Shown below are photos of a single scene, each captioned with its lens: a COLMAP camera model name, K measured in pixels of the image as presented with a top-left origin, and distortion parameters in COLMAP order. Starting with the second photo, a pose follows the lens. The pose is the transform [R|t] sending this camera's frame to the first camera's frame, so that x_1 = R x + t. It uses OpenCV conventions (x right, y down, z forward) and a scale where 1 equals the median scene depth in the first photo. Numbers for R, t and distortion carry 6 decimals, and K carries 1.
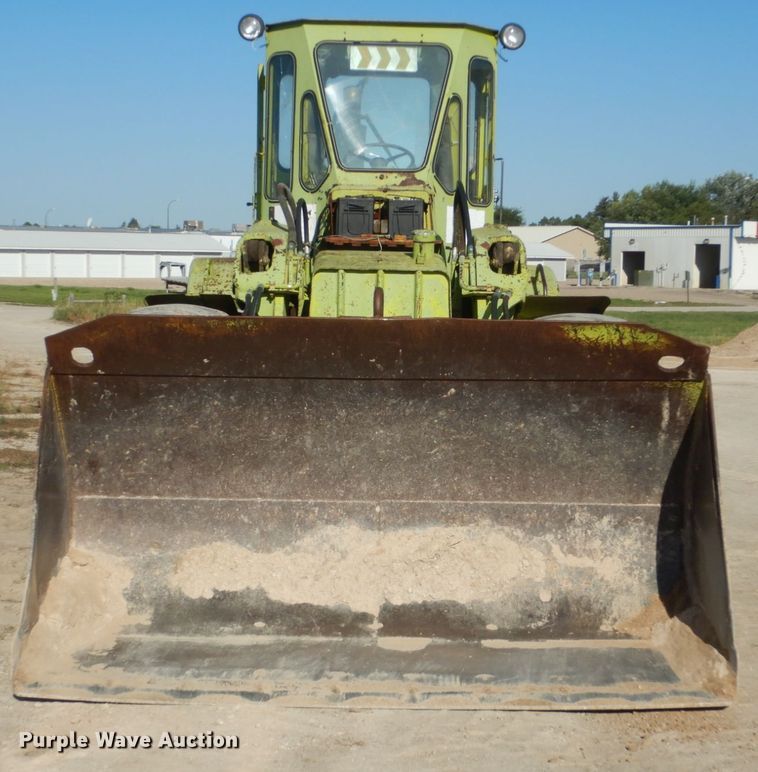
lens RADIAL K [[1690.7, 0, 379.0], [0, 1690.7, 386.0], [0, 0, 1]] dist [0.027327, 0.281572]
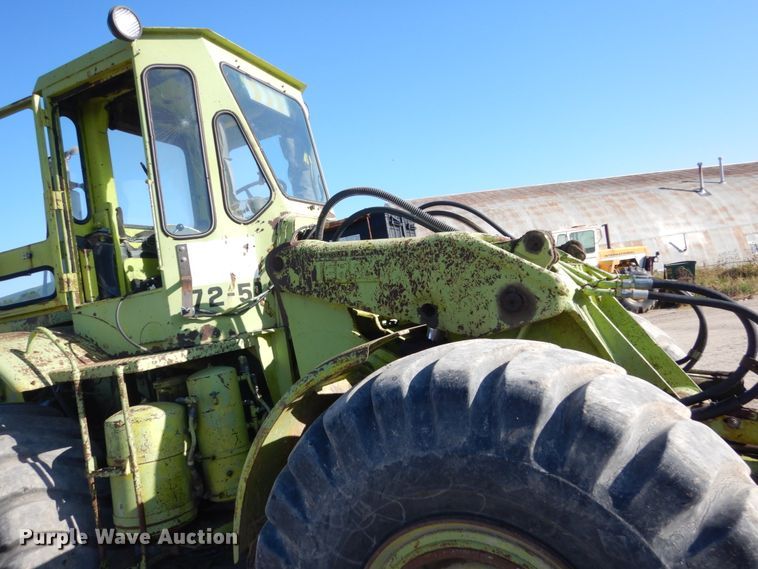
lens RADIAL K [[535.8, 0, 371.9], [0, 535.8, 283.3], [0, 0, 1]] dist [-0.001918, -0.000231]
pose [[0.429662, -0.049616, 0.901625, -0.306978], [0.207590, 0.977173, -0.045152, -0.068457], [-0.878804, 0.206569, 0.430154, 0.971540]]
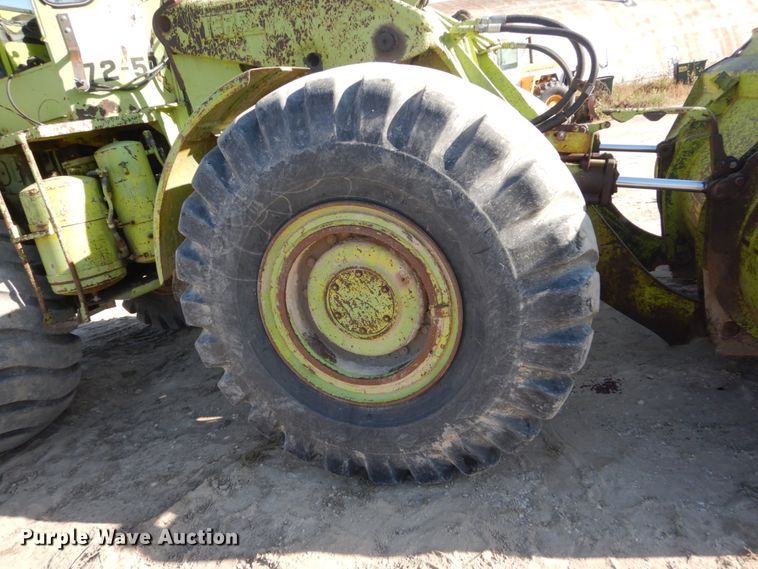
lens RADIAL K [[535.8, 0, 371.9], [0, 535.8, 283.3], [0, 0, 1]] dist [-0.001918, -0.000231]
pose [[0.301510, -0.339563, 0.890948, -0.339304], [0.250725, 0.929784, 0.269515, -0.024461], [-0.919907, 0.142121, 0.365476, 0.949741]]
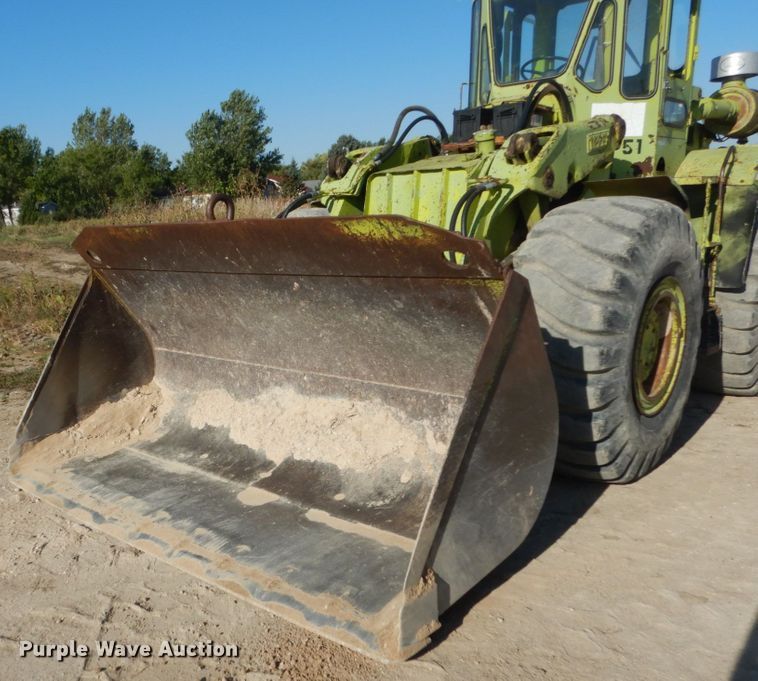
lens RADIAL K [[757.3, 0, 224.4], [0, 757.3, 388.7], [0, 0, 1]] dist [-0.004070, 0.000306]
pose [[0.670866, 0.120868, -0.731662, 0.316693], [0.020537, 0.983222, 0.181255, -0.017170], [0.741294, -0.136624, 0.657128, 0.529153]]
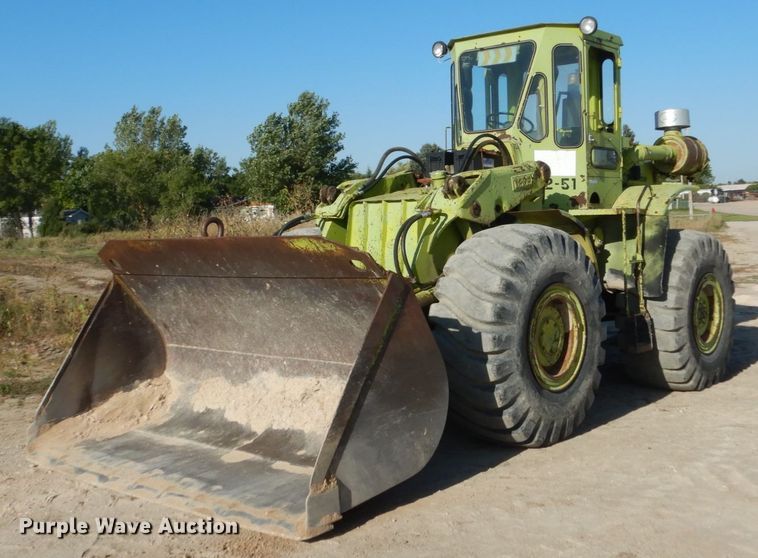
lens RADIAL K [[923.1, 0, 409.3], [0, 923.1, 206.9], [0, 0, 1]] dist [0.013401, -0.037887]
pose [[0.756001, -0.048771, -0.652751, 0.550648], [0.008203, 0.997848, -0.065054, -0.009603], [0.654519, 0.043826, 0.754774, 0.396185]]
